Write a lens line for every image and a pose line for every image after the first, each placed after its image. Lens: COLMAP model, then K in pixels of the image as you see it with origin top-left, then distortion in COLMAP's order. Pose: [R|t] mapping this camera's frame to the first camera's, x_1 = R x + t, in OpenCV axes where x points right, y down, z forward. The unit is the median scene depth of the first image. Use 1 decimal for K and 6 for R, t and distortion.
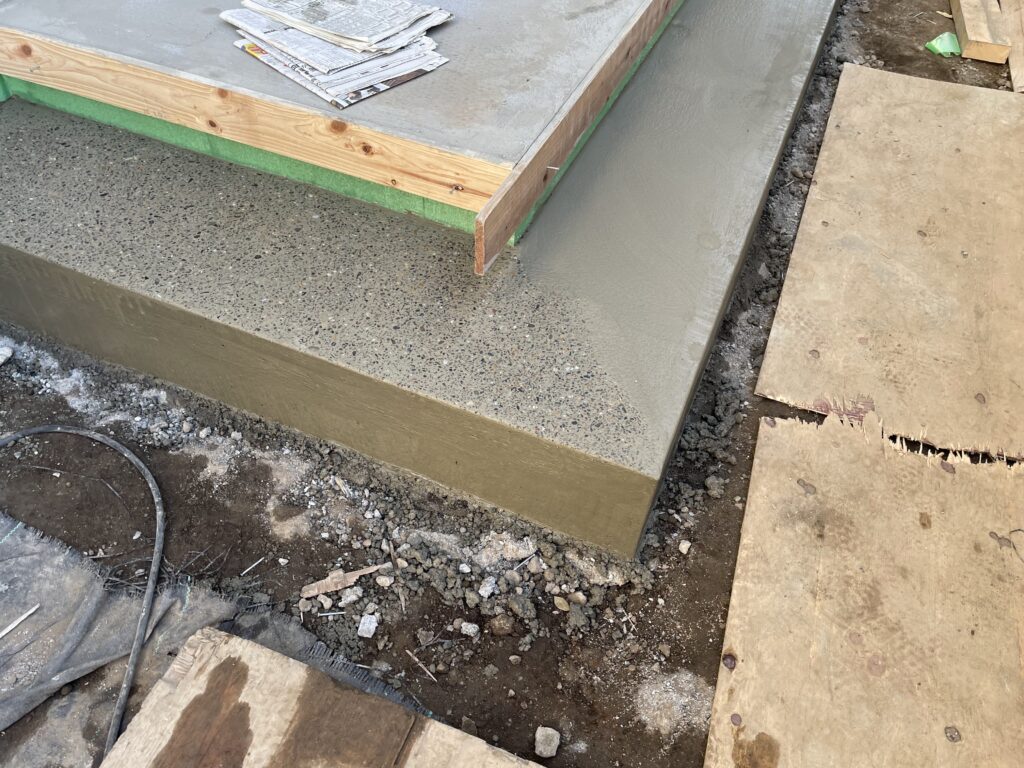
lens RADIAL K [[761.2, 0, 512.0], [0, 761.2, 384.0], [0, 0, 1]] dist [0.082794, -0.106409]
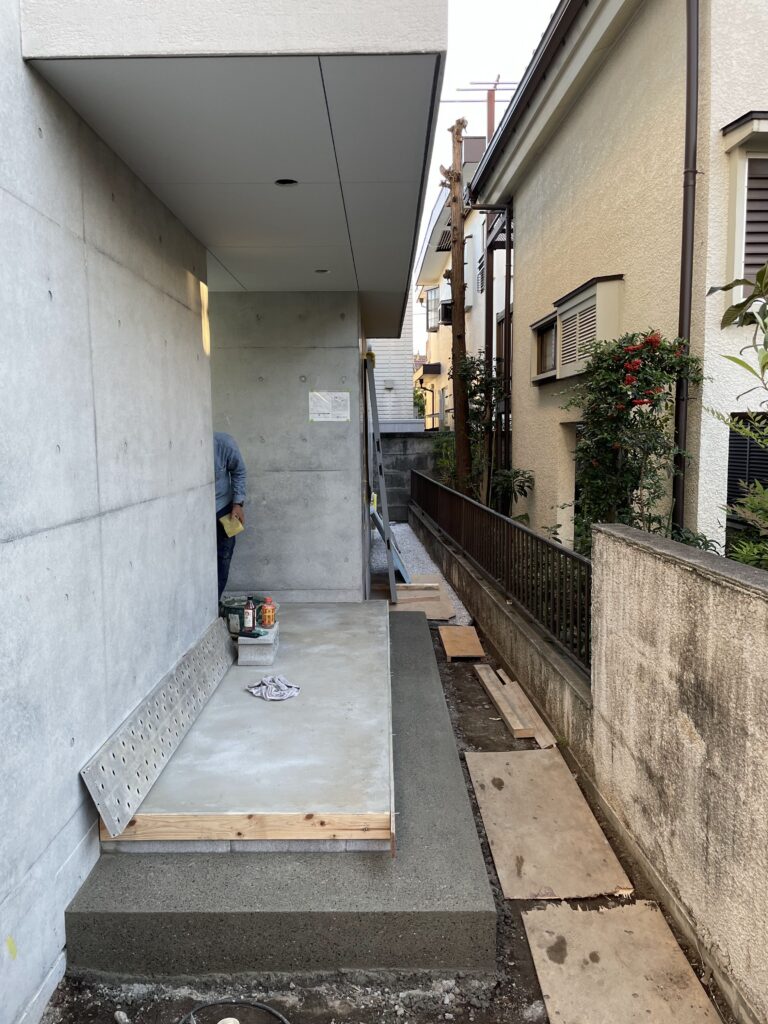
lens RADIAL K [[761.2, 0, 367.4], [0, 761.2, 515.5], [0, 0, 1]] dist [0.082794, -0.106409]
pose [[0.926649, -0.081232, 0.367046, -0.800219], [0.306919, 0.727279, -0.613895, 0.467225], [-0.217076, 0.681518, 0.698864, -1.240026]]
